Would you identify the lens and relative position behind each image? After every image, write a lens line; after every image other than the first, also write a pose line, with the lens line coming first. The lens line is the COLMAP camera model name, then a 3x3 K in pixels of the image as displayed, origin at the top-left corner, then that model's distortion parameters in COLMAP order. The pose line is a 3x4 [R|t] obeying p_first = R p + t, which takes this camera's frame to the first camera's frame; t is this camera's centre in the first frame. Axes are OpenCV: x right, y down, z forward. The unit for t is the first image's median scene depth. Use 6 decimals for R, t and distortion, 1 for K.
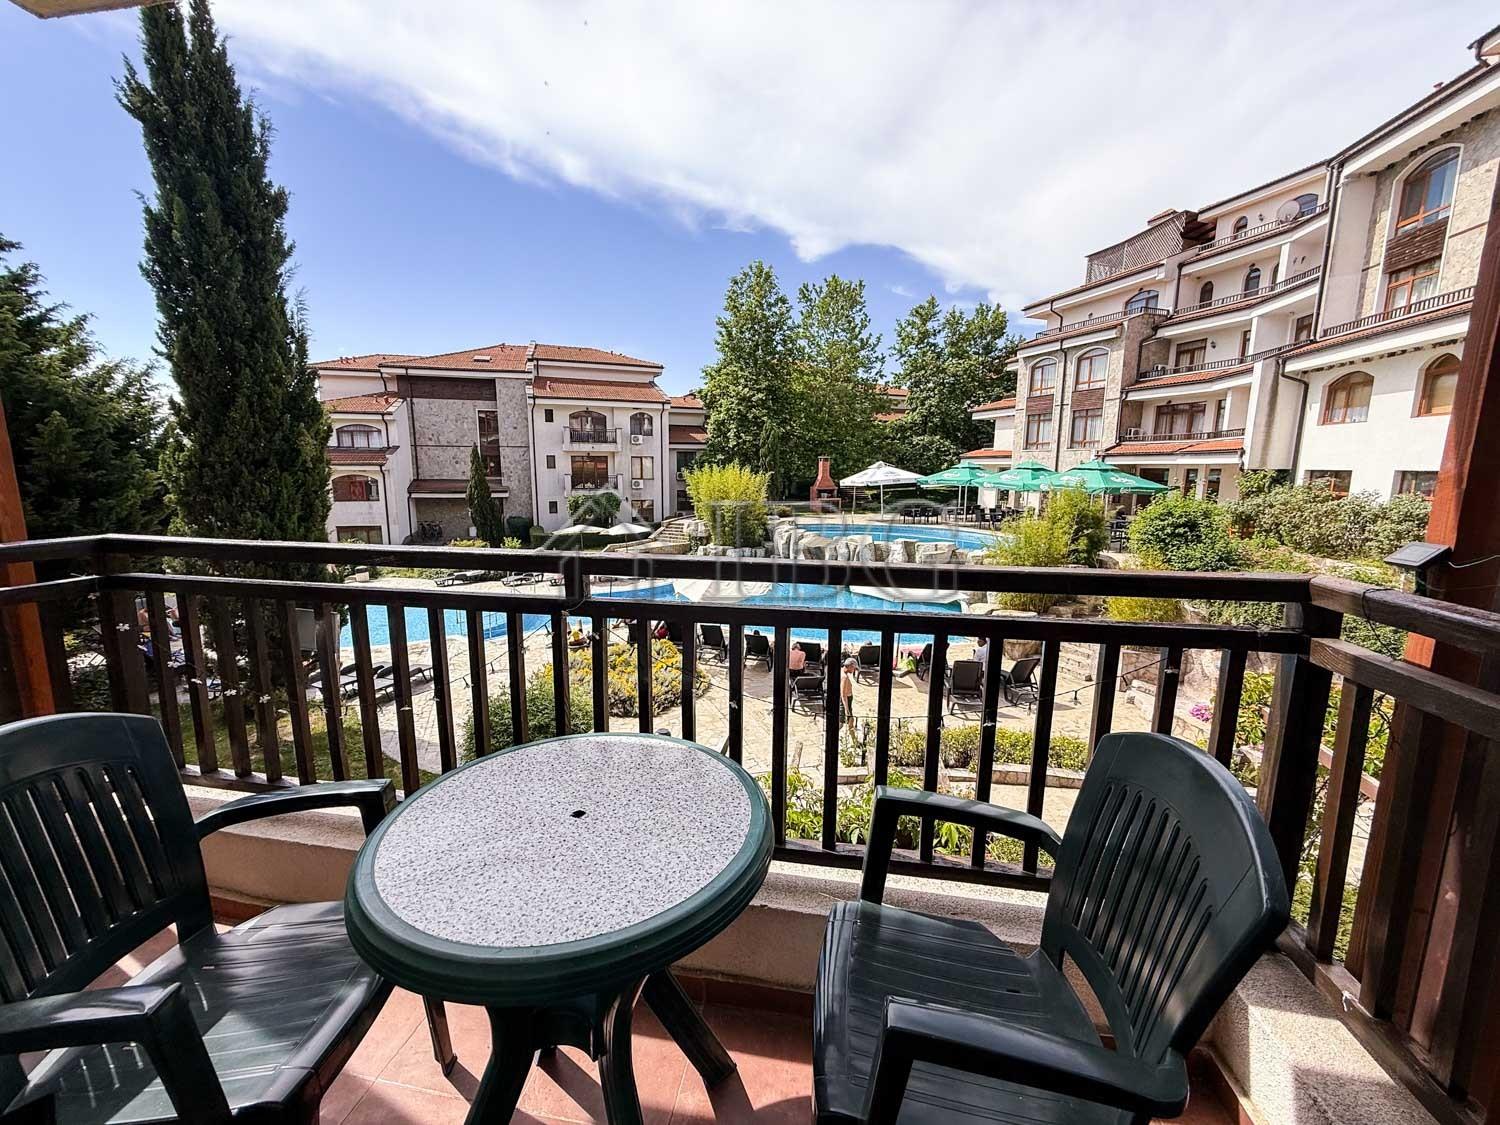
lens RADIAL K [[597.8, 0, 748.7], [0, 597.8, 565.0], [0, 0, 1]] dist [0.002450, -0.000237]
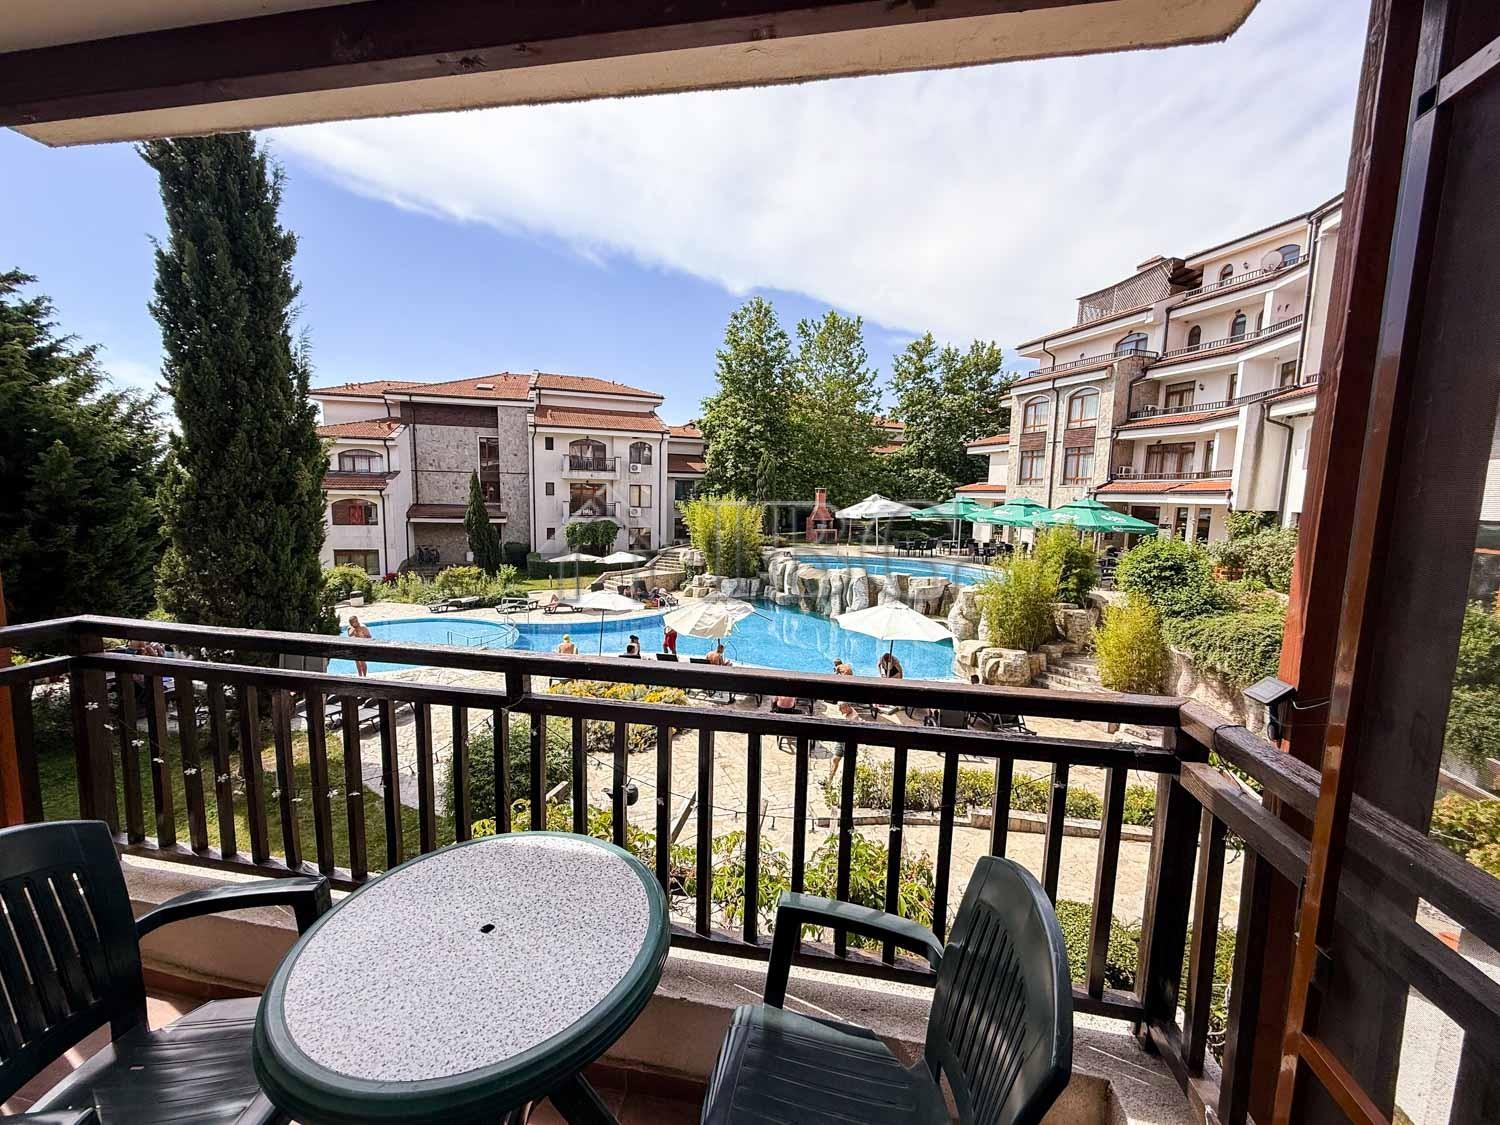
lens RADIAL K [[597.8, 0, 748.4], [0, 597.8, 565.2], [0, 0, 1]] dist [0.002450, -0.000237]
pose [[0.999864, 0.016389, 0.001553, 0.007650], [-0.016307, 0.998942, -0.042993, -0.008797], [-0.002256, 0.042962, 0.999074, -0.004779]]
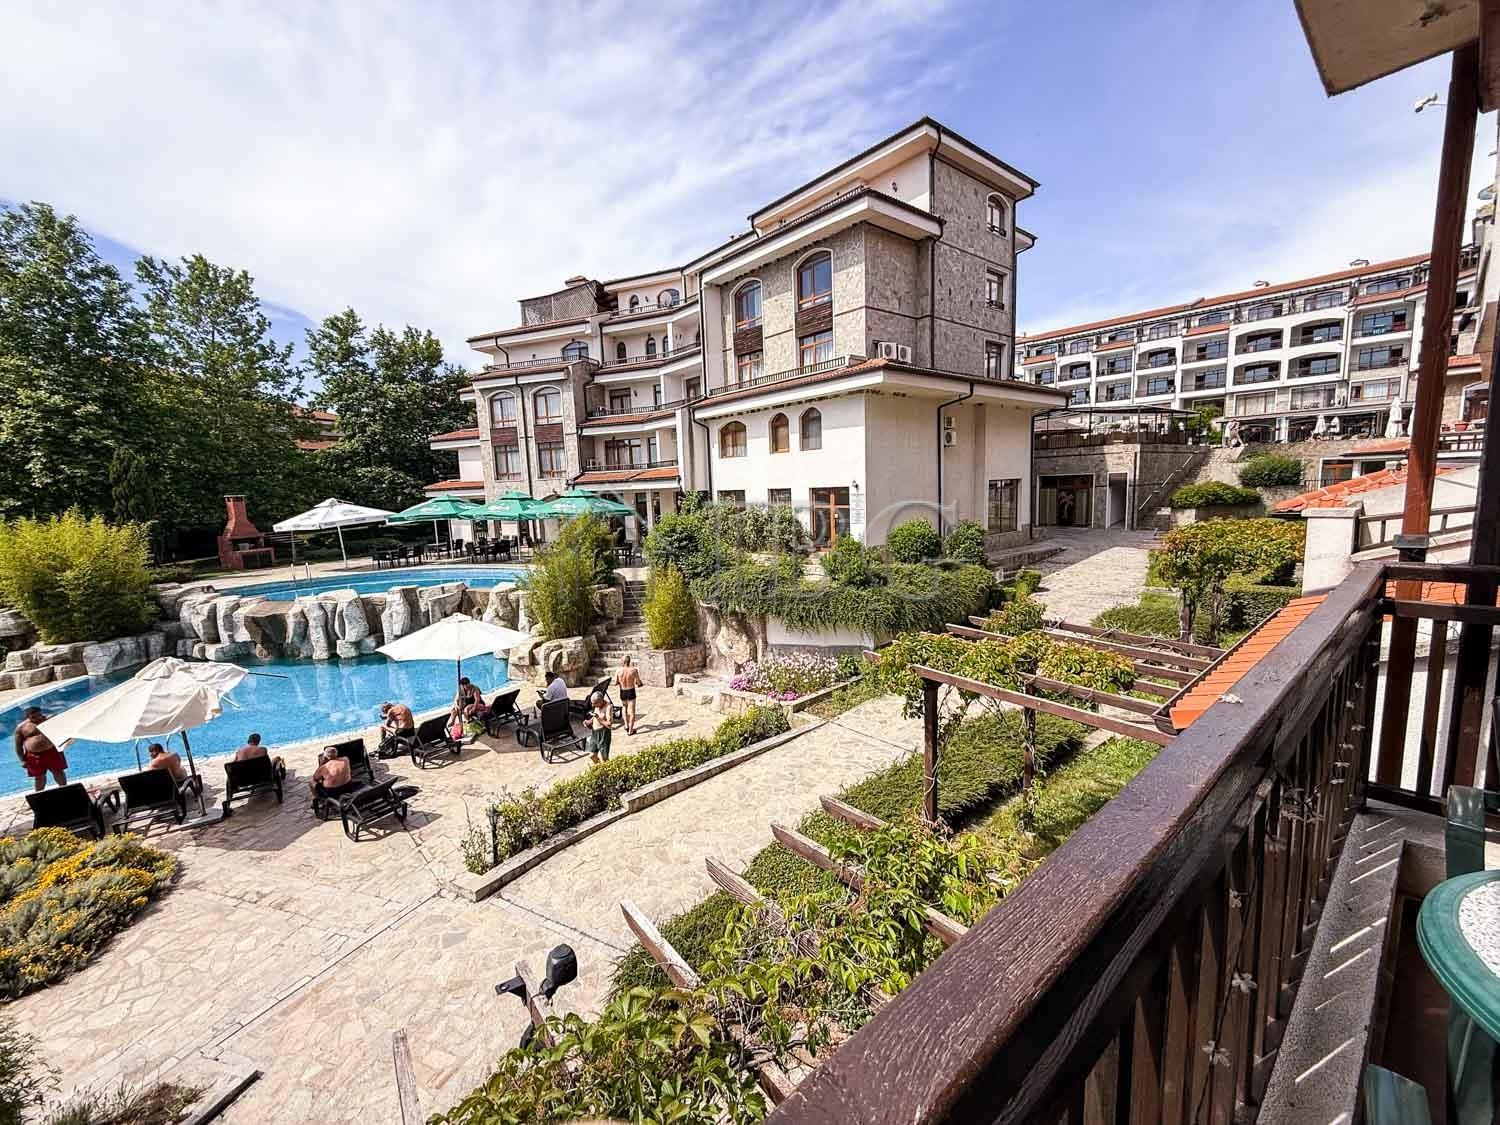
lens RADIAL K [[597.8, 0, 746.7], [0, 597.8, 564.7], [0, 0, 1]] dist [0.002450, -0.000237]
pose [[0.637328, -0.129417, 0.759647, -0.068998], [0.167305, 0.985521, 0.027533, -0.014810], [-0.752211, 0.109545, 0.649752, 0.065908]]
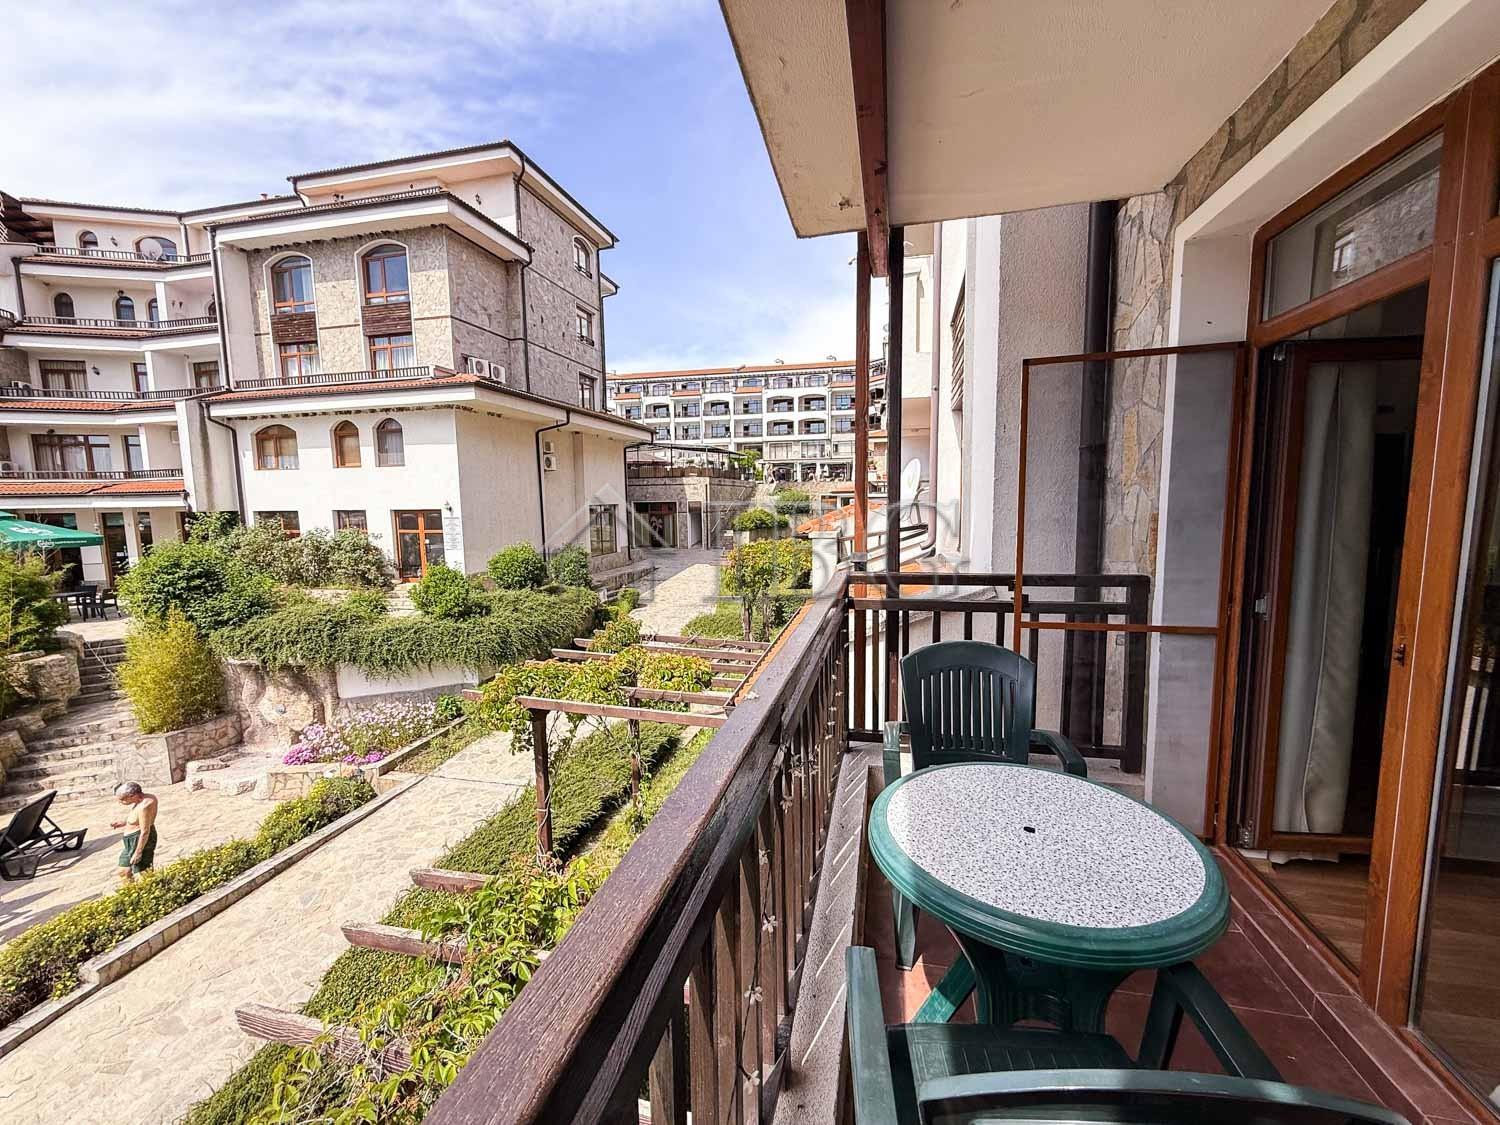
lens RADIAL K [[597.8, 0, 746.6], [0, 597.8, 564.6], [0, 0, 1]] dist [0.002450, -0.000237]
pose [[0.056698, -0.114578, 0.991795, -0.067109], [0.179080, 0.978449, 0.102799, -0.015387], [-0.982199, 0.171782, 0.075994, 0.063073]]
